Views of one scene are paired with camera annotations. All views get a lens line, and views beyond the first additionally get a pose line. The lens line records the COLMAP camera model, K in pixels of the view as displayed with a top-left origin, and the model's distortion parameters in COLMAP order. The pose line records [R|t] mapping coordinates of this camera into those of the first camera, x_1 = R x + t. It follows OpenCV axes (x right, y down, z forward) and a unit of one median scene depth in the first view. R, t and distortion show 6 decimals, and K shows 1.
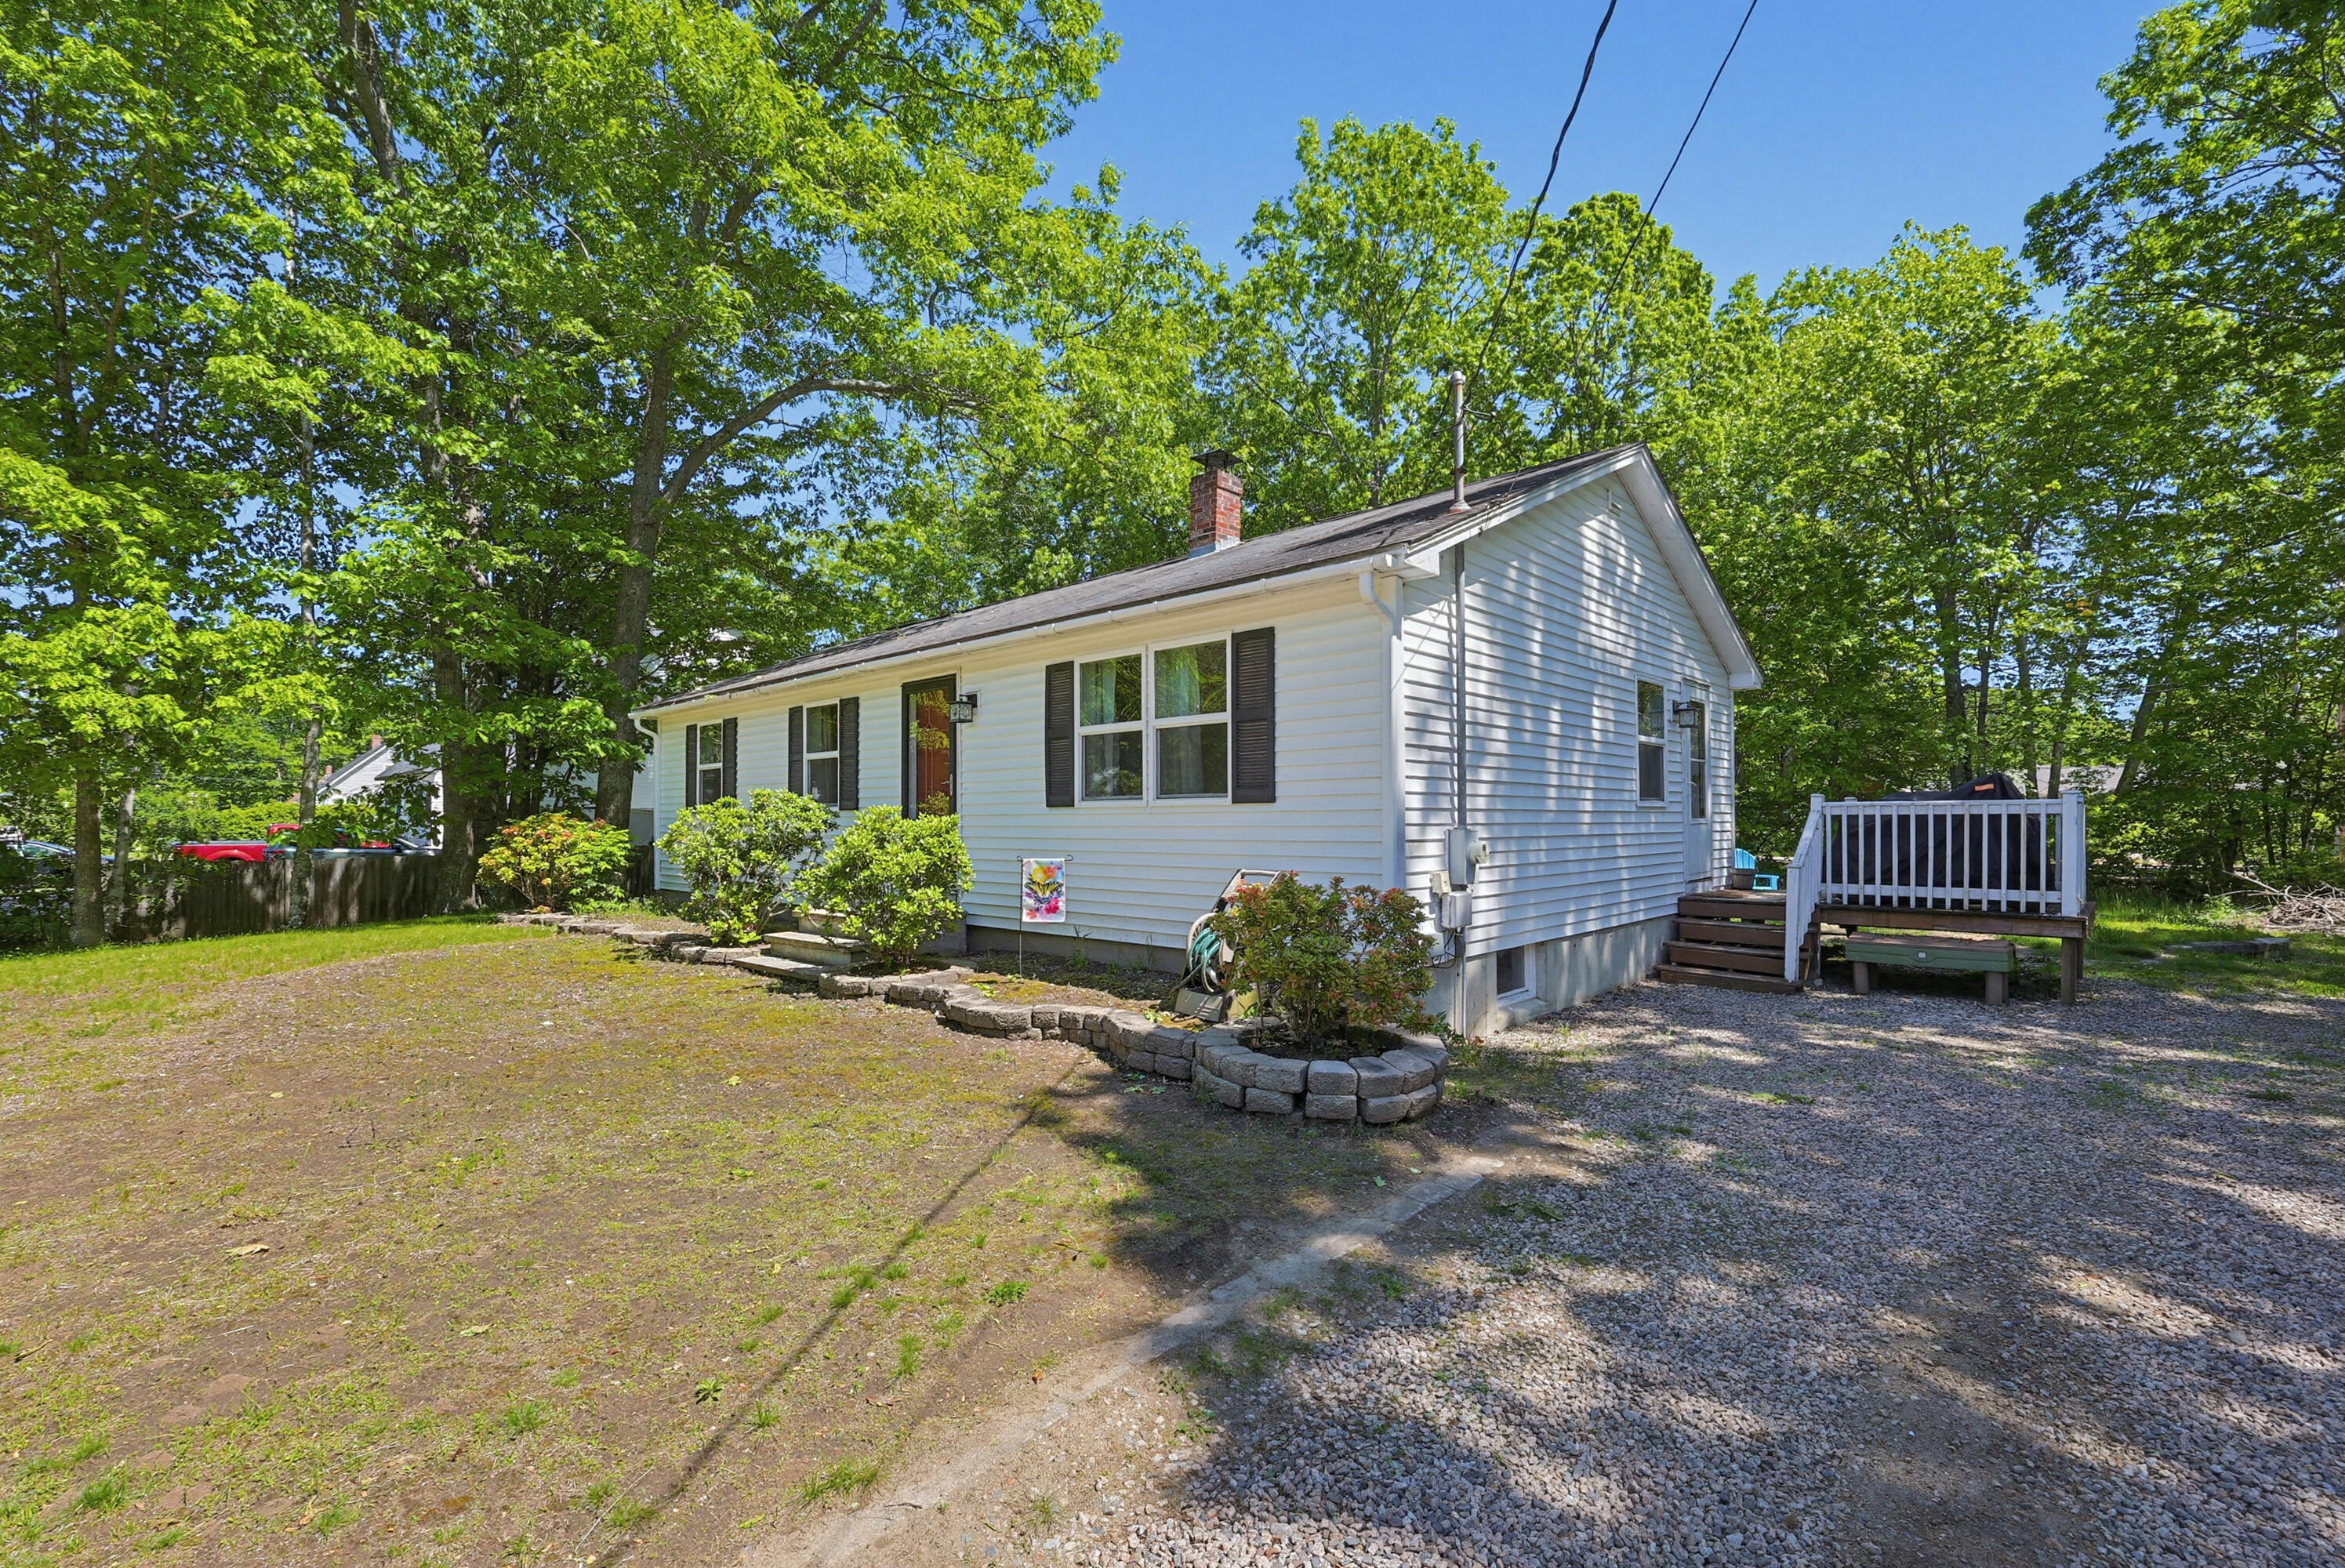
lens RADIAL K [[1013.2, 0, 1159.4], [0, 1013.2, 817.1], [0, 0, 1]] dist [0.000243, 0.001204]
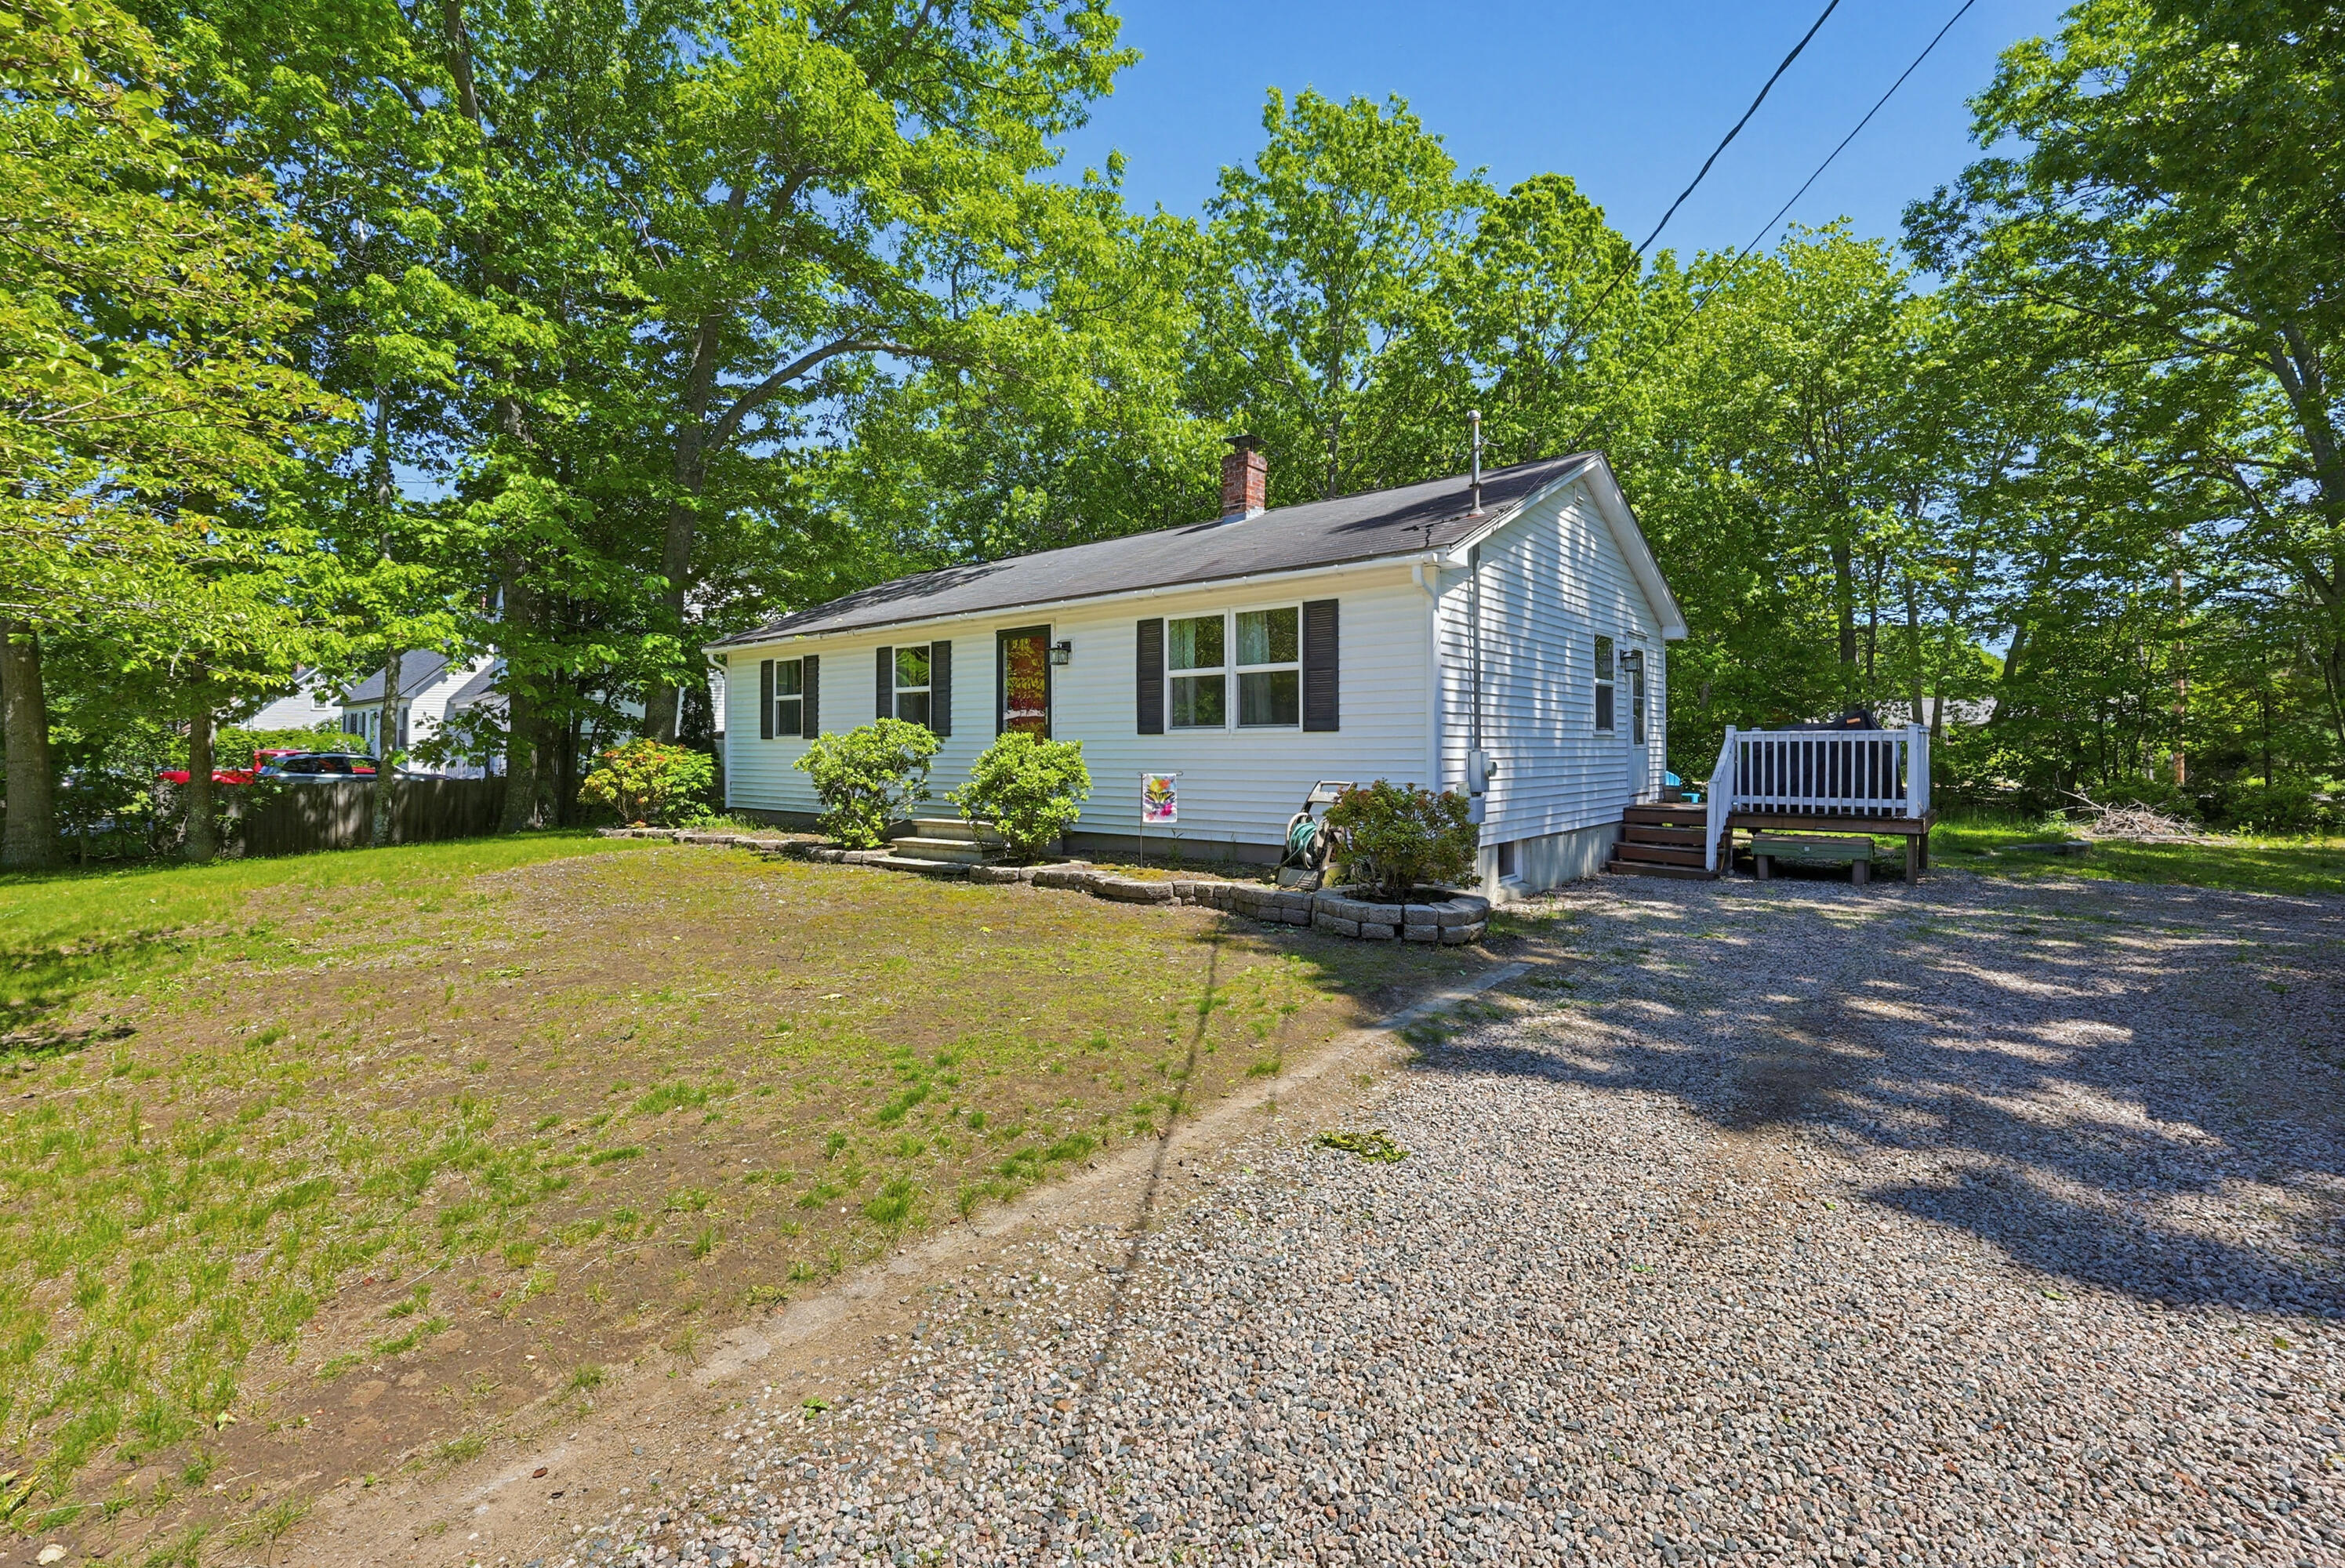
lens RADIAL K [[1013.2, 0, 1174.9], [0, 1013.2, 741.4], [0, 0, 1]] dist [0.000243, 0.001204]
pose [[0.997262, 0.001654, 0.073925, -0.102034], [-0.001356, 0.999991, -0.004074, 0.002693], [-0.073931, 0.003963, 0.997255, -0.158069]]
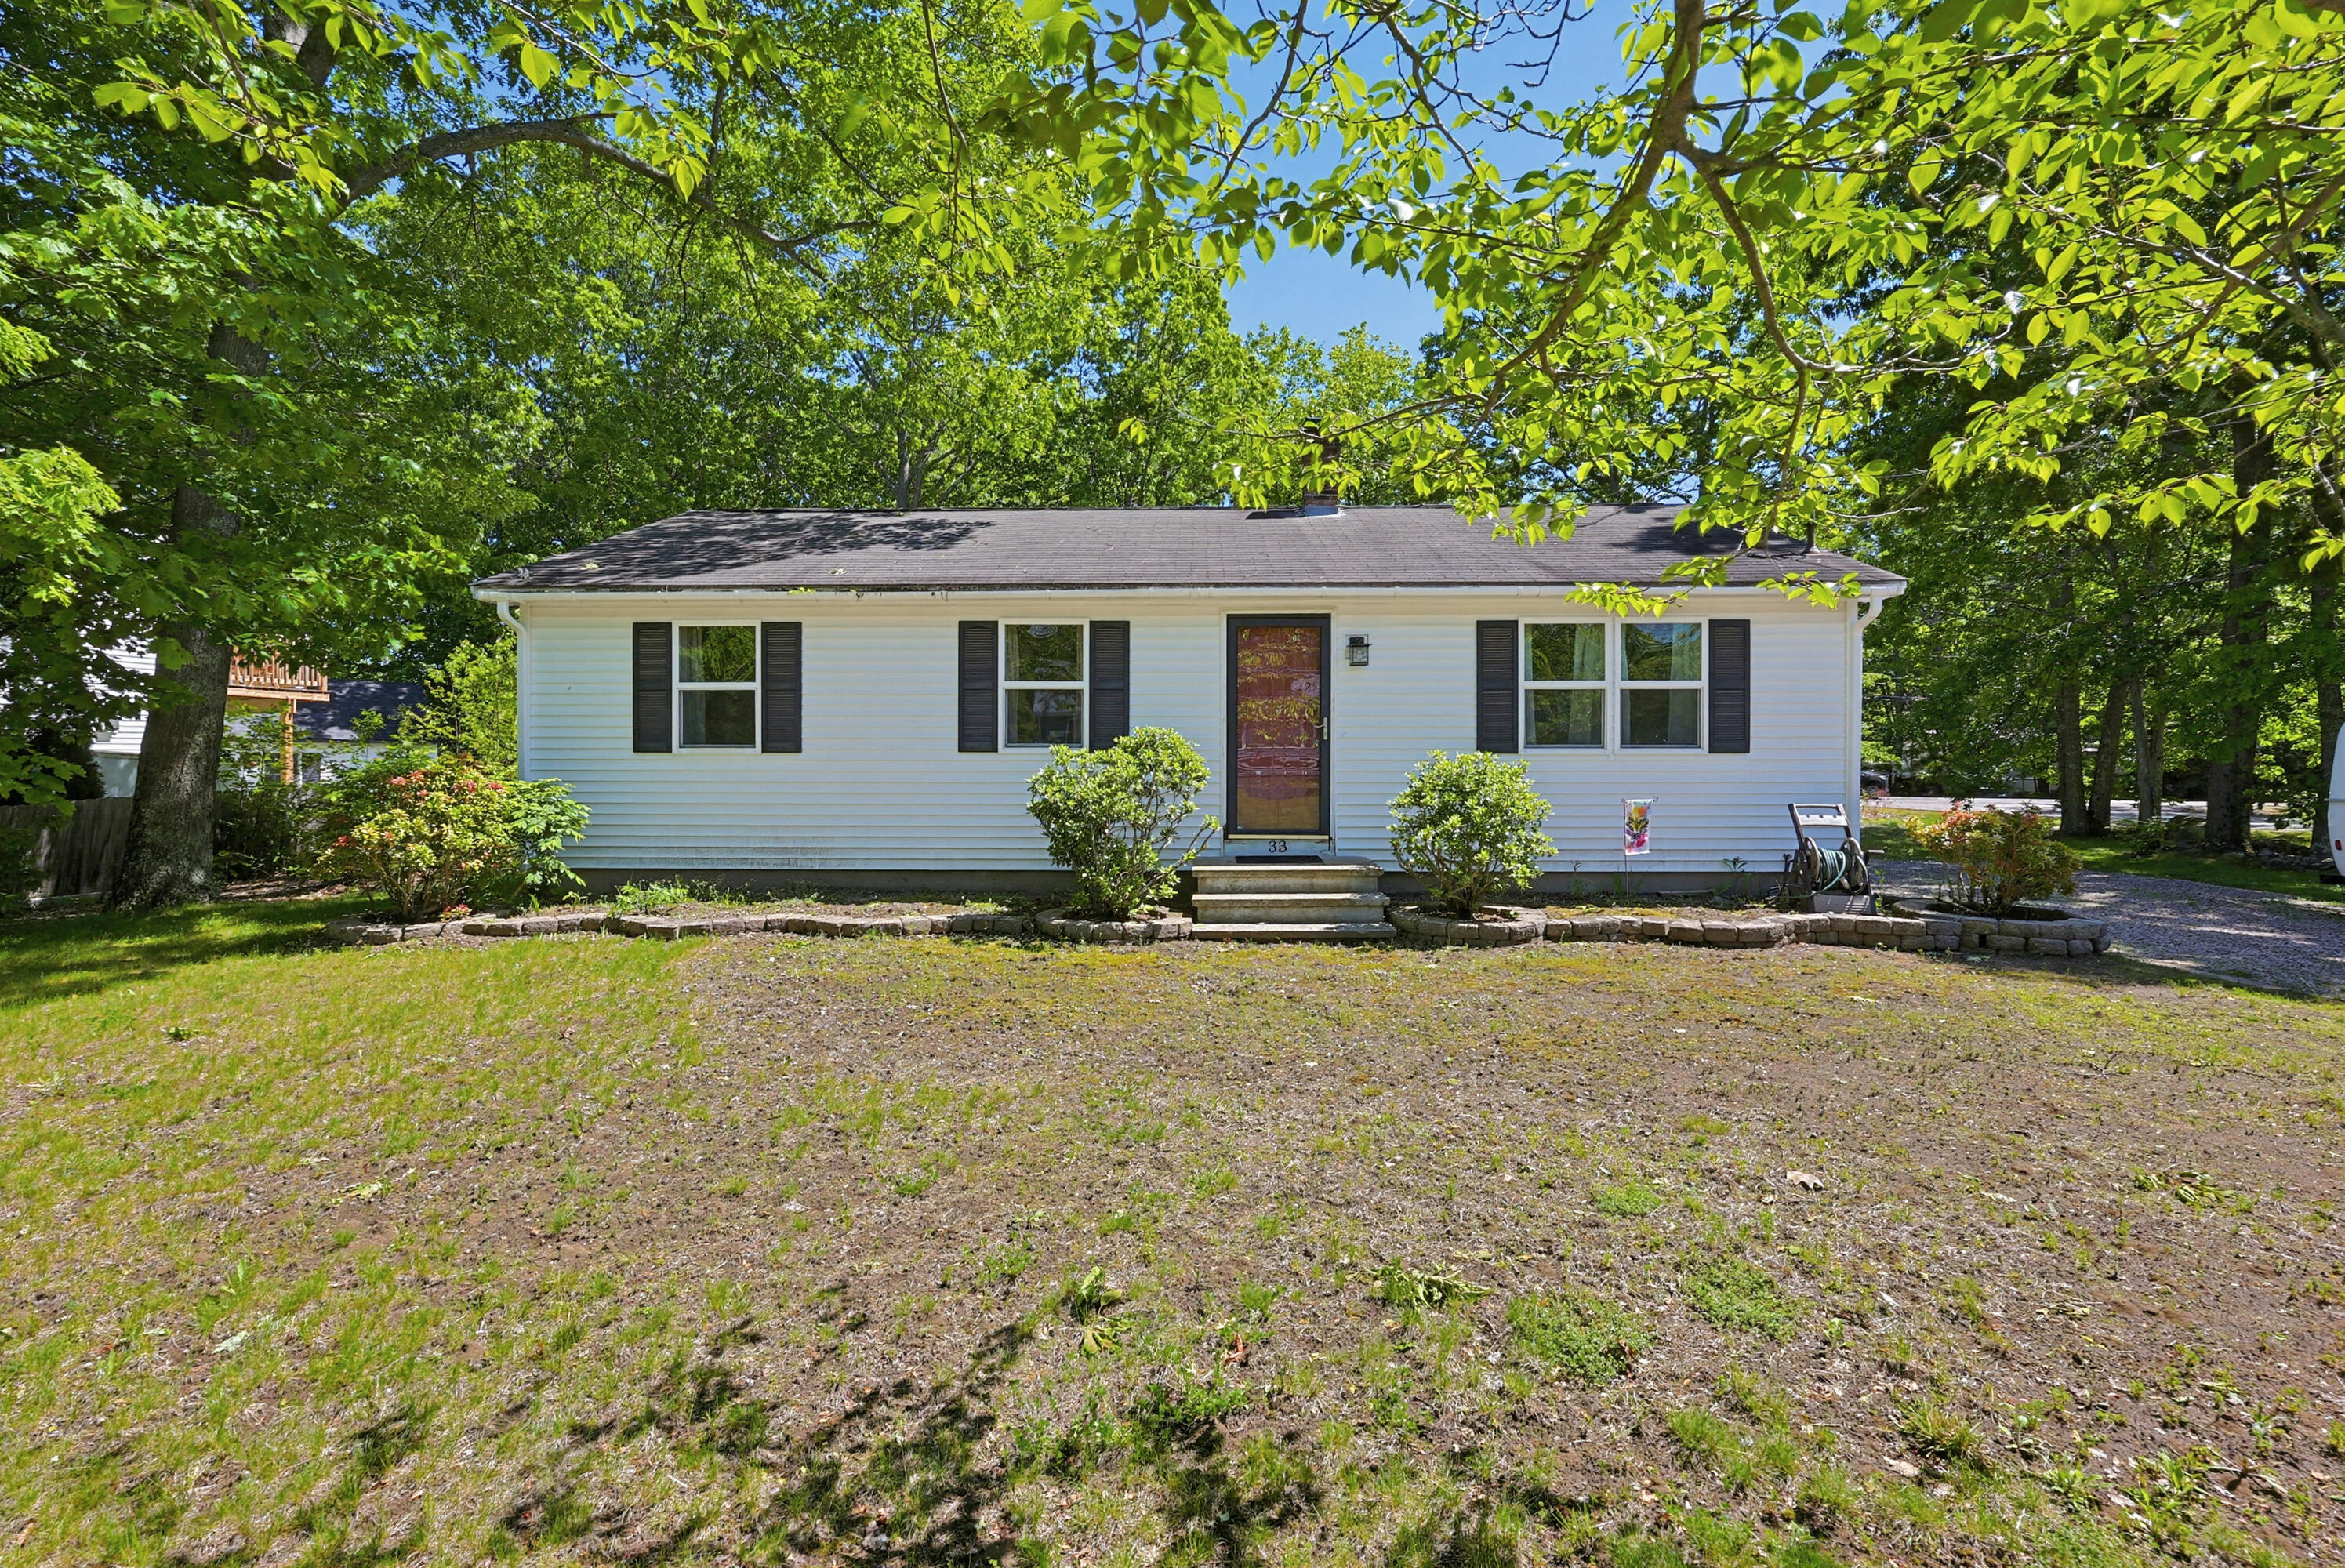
lens RADIAL K [[883.7, 0, 1177.9], [0, 883.7, 777.1], [0, 0, 1]] dist [0.000847, 0.000009]
pose [[0.738497, -0.002660, 0.674251, -0.630786], [-0.004466, 0.999951, 0.008837, 0.005807], [-0.674242, -0.009537, 0.738449, 0.331710]]
